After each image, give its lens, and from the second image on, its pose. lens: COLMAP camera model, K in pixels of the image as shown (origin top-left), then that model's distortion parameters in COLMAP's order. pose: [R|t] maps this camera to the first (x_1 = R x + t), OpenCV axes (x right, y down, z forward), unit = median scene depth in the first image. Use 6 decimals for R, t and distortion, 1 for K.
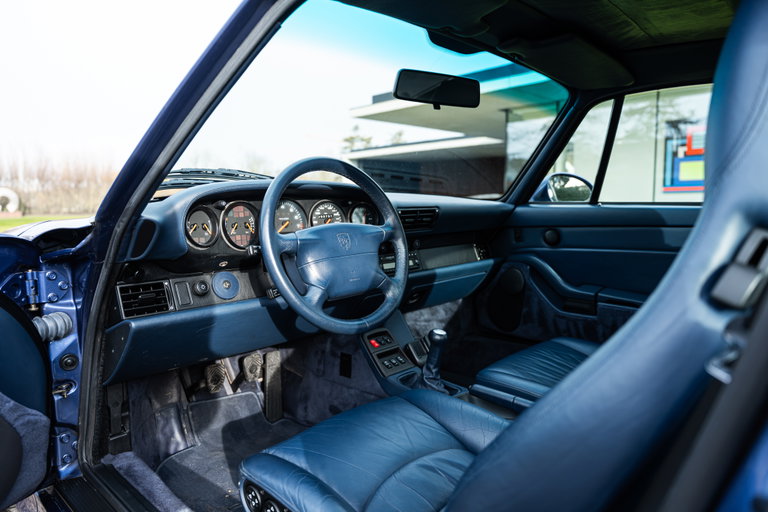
lens RADIAL K [[495.5, 0, 384.0], [0, 495.5, 256.0], [0, 0, 1]] dist [-0.007331, -0.007280]
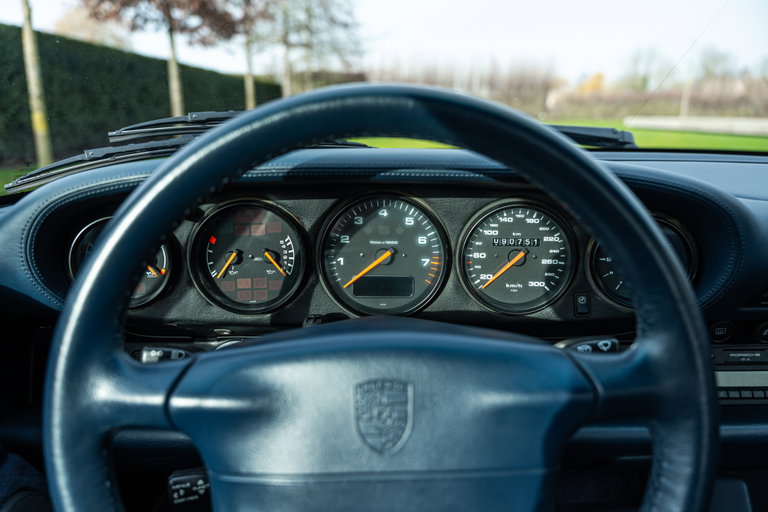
lens RADIAL K [[495.5, 0, 384.0], [0, 495.5, 256.0], [0, 0, 1]] dist [-0.007331, -0.007280]
pose [[0.698099, 0.209971, -0.684522, 0.087206], [-0.093504, 0.974582, 0.203586, -0.171242], [0.709870, -0.078118, 0.699988, 0.842616]]
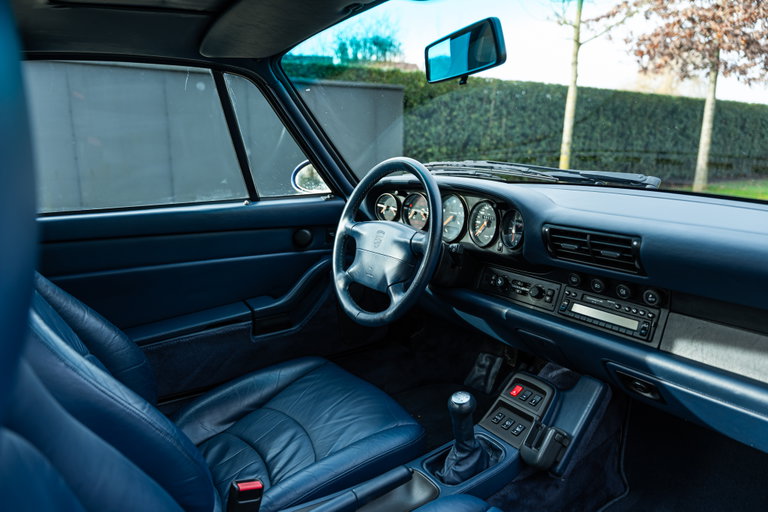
lens RADIAL K [[495.5, 0, 384.0], [0, 495.5, 256.0], [0, 0, 1]] dist [-0.007331, -0.007280]
pose [[-0.224990, 0.212923, -0.950812, 0.980861], [-0.102792, 0.965199, 0.240468, -0.261232], [0.968924, 0.151838, -0.195273, 1.259877]]
